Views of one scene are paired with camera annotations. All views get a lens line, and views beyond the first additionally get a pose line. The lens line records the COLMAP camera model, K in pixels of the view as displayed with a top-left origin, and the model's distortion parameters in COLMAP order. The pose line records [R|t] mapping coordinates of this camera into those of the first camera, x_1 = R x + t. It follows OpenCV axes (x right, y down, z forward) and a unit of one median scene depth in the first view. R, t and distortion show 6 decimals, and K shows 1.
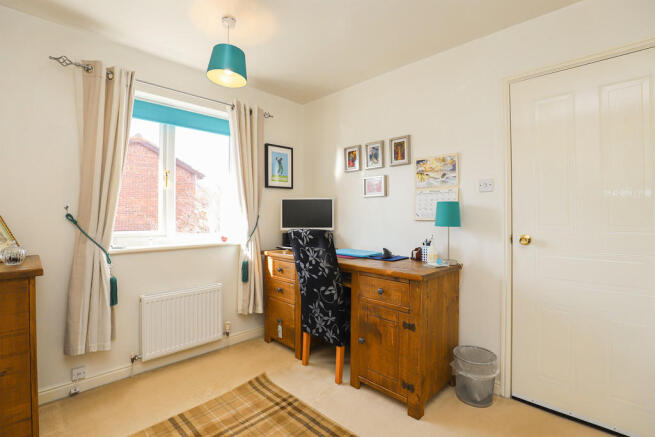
lens RADIAL K [[303.2, 0, 327.5], [0, 303.2, 218.5], [0, 0, 1]] dist [-0.001258, -0.000135]
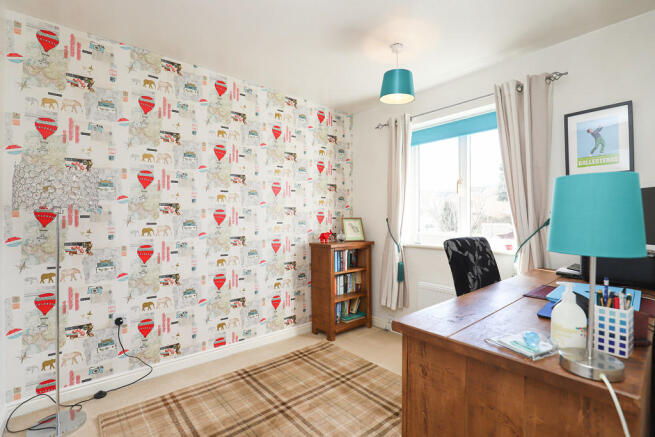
lens RADIAL K [[309.2, 0, 334.6], [0, 309.2, 223.2], [0, 0, 1]] dist [-0.017595, -0.000290]
pose [[-0.068266, 0.007927, -0.997636, 0.713714], [-0.005192, 0.999952, 0.008300, -0.005006], [0.997654, 0.005746, -0.068222, 0.709789]]
